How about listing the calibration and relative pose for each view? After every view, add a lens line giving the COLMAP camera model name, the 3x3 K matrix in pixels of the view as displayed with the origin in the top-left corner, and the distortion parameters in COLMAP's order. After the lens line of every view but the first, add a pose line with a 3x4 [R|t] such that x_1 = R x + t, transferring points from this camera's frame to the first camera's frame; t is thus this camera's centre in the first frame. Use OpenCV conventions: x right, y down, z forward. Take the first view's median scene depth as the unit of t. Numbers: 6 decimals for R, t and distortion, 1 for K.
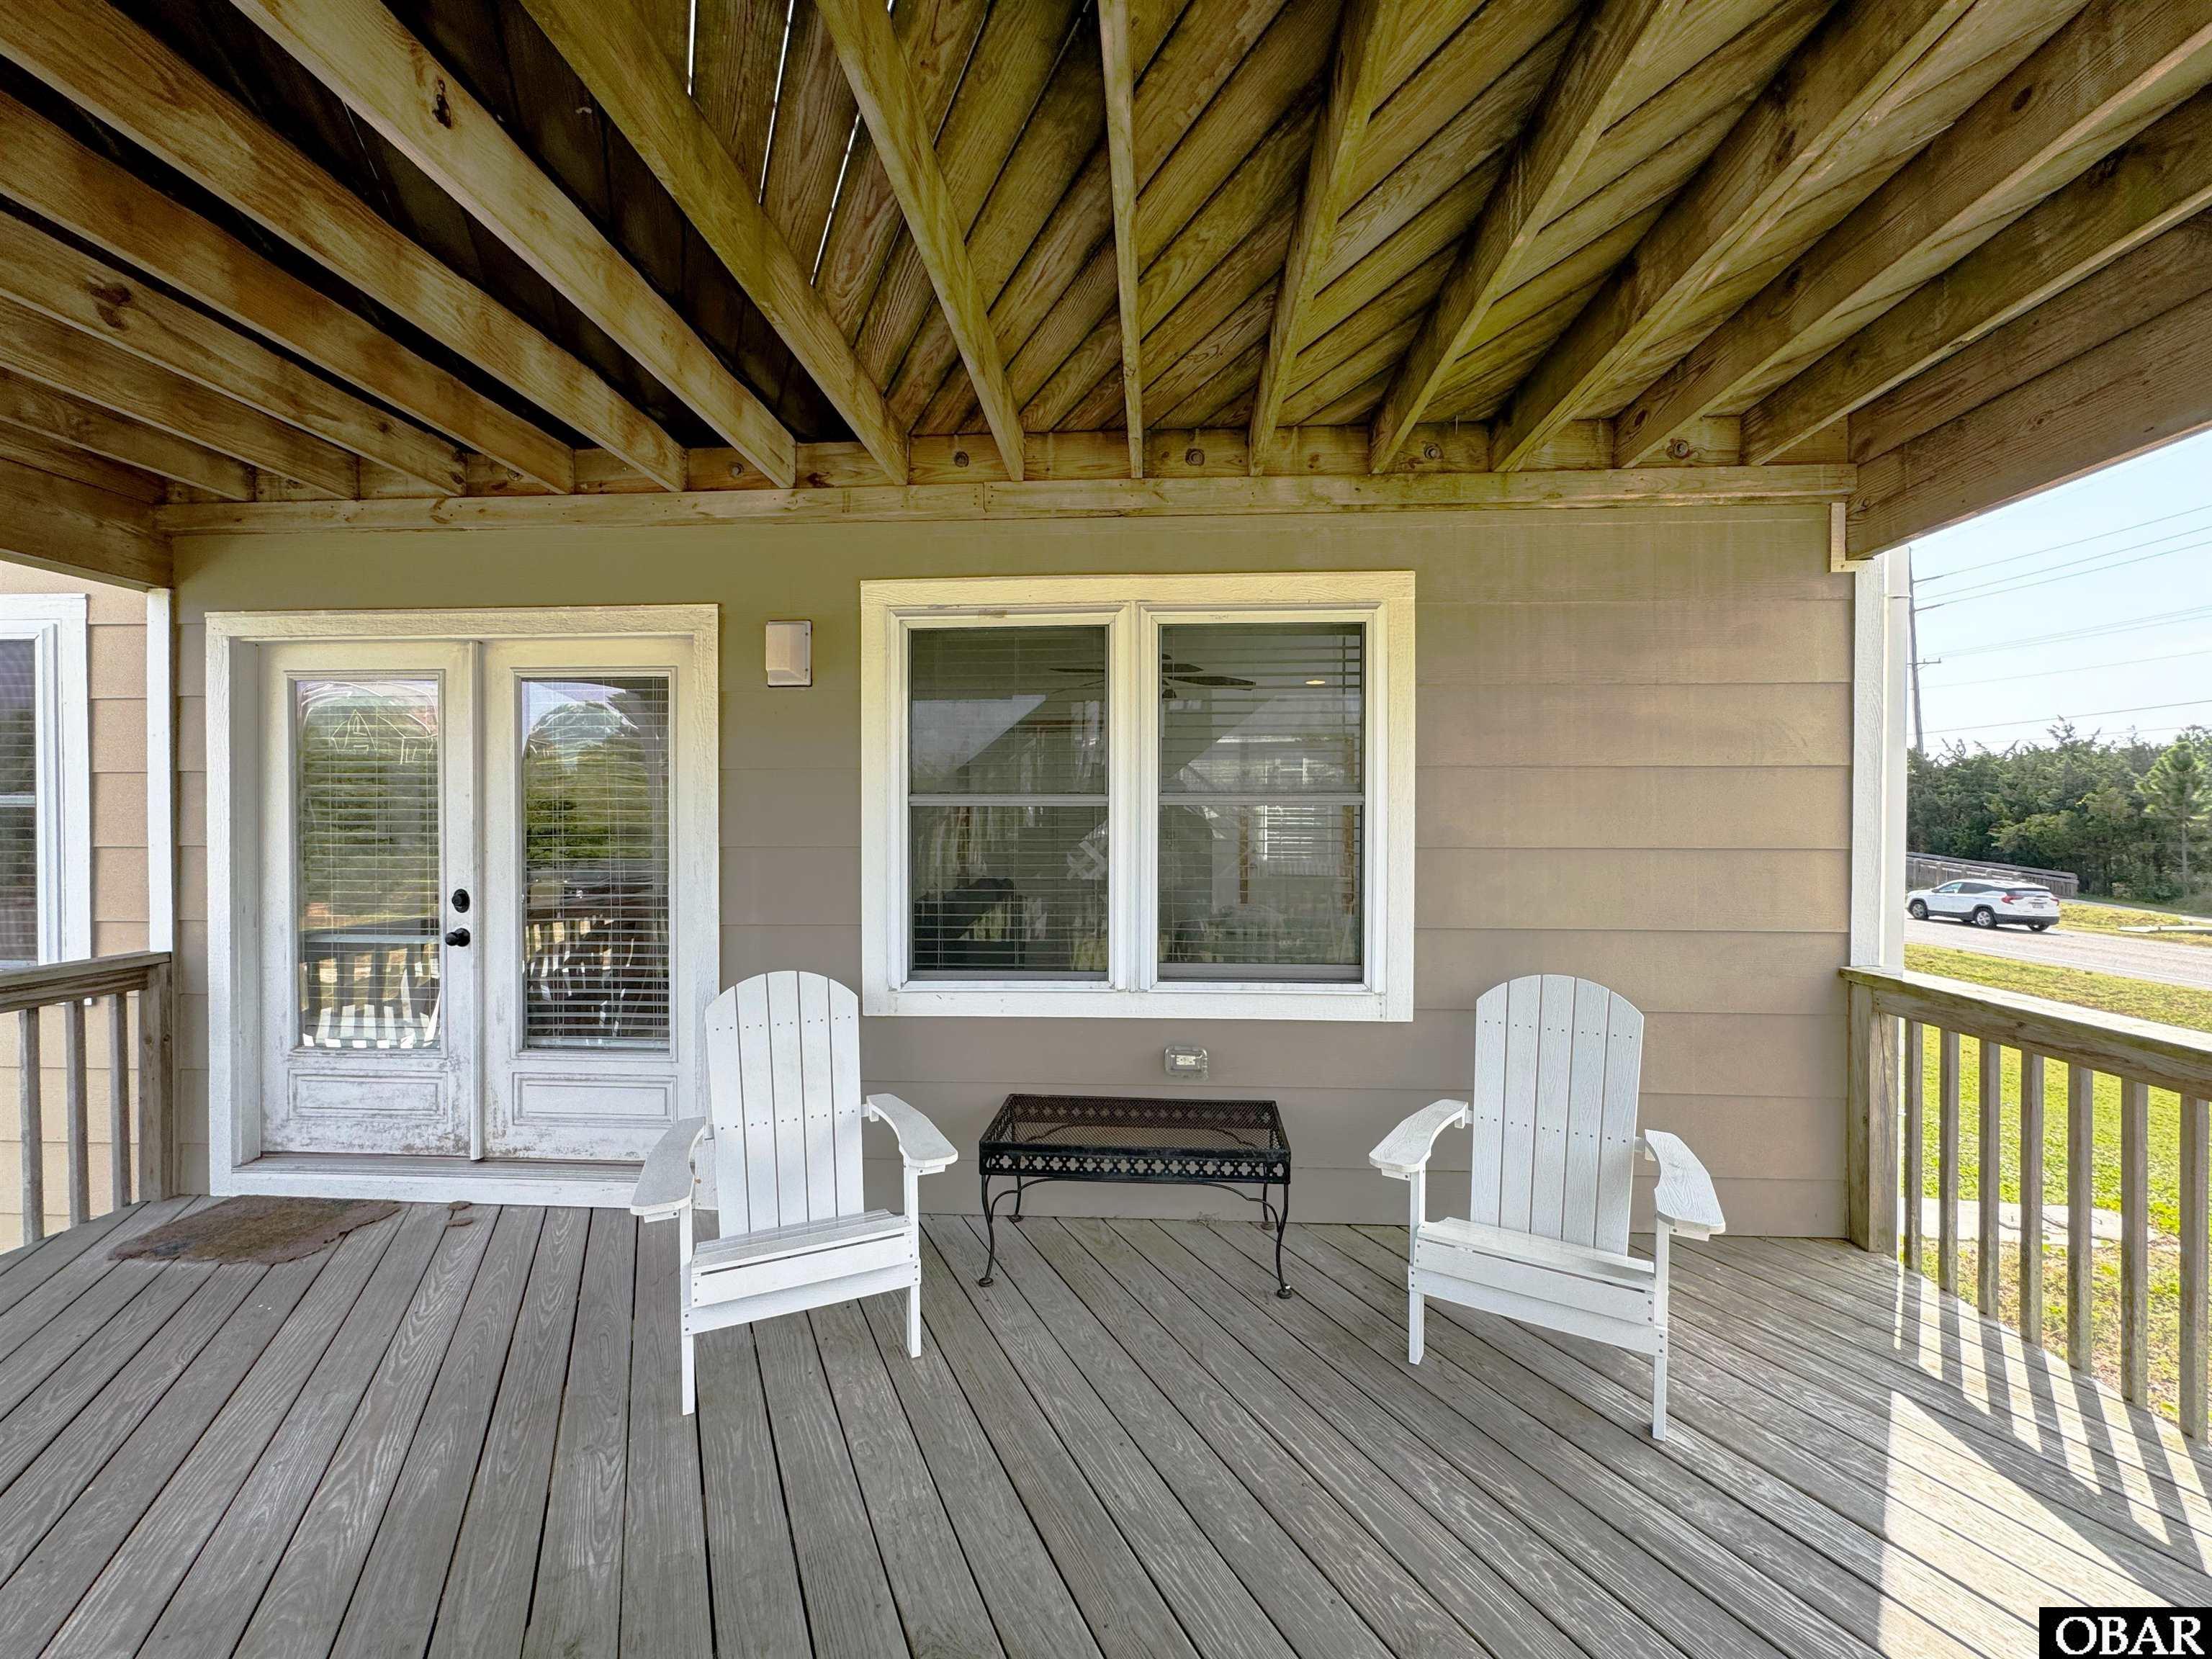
lens RADIAL K [[882.2, 0, 1106.3], [0, 882.2, 826.2], [0, 0, 1]] dist [-0.002106, 0.000541]
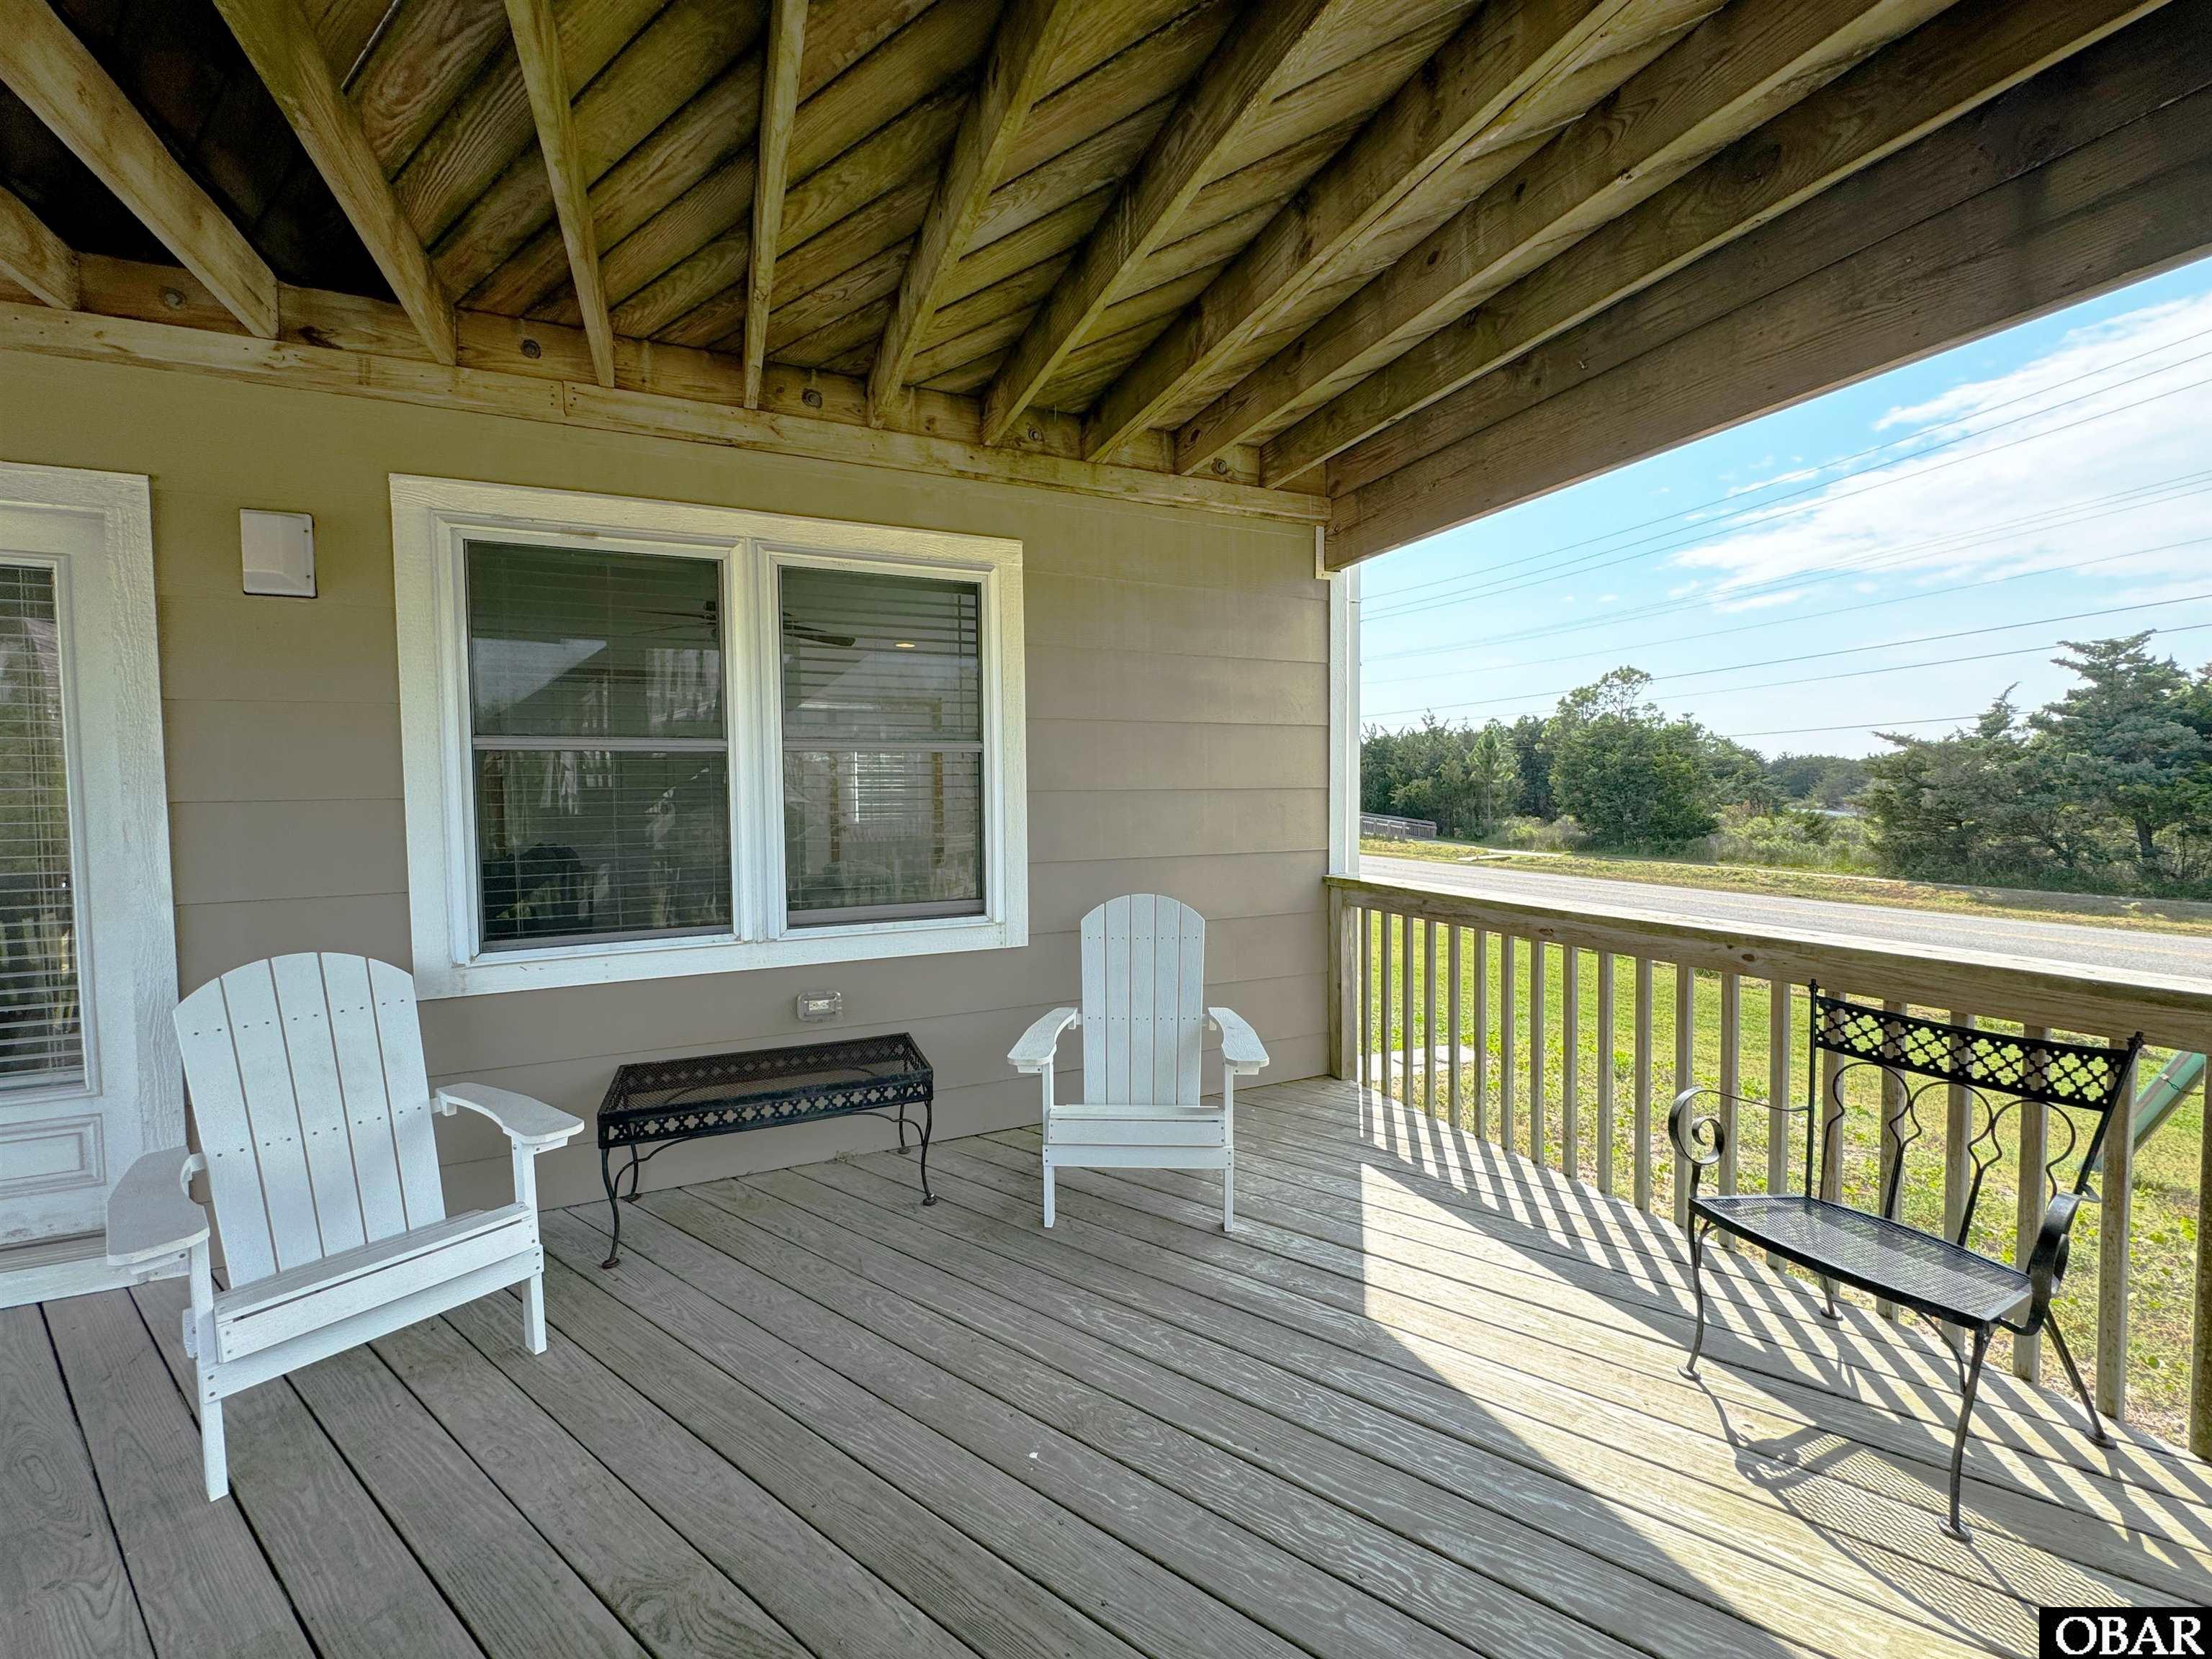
lens RADIAL K [[882.2, 0, 1106.3], [0, 882.2, 826.2], [0, 0, 1]] dist [-0.002106, 0.000541]
pose [[0.888065, -0.030164, 0.458727, -0.084802], [0.015539, 0.999244, 0.035623, 0.034836], [-0.459455, -0.024507, 0.887863, -0.045574]]
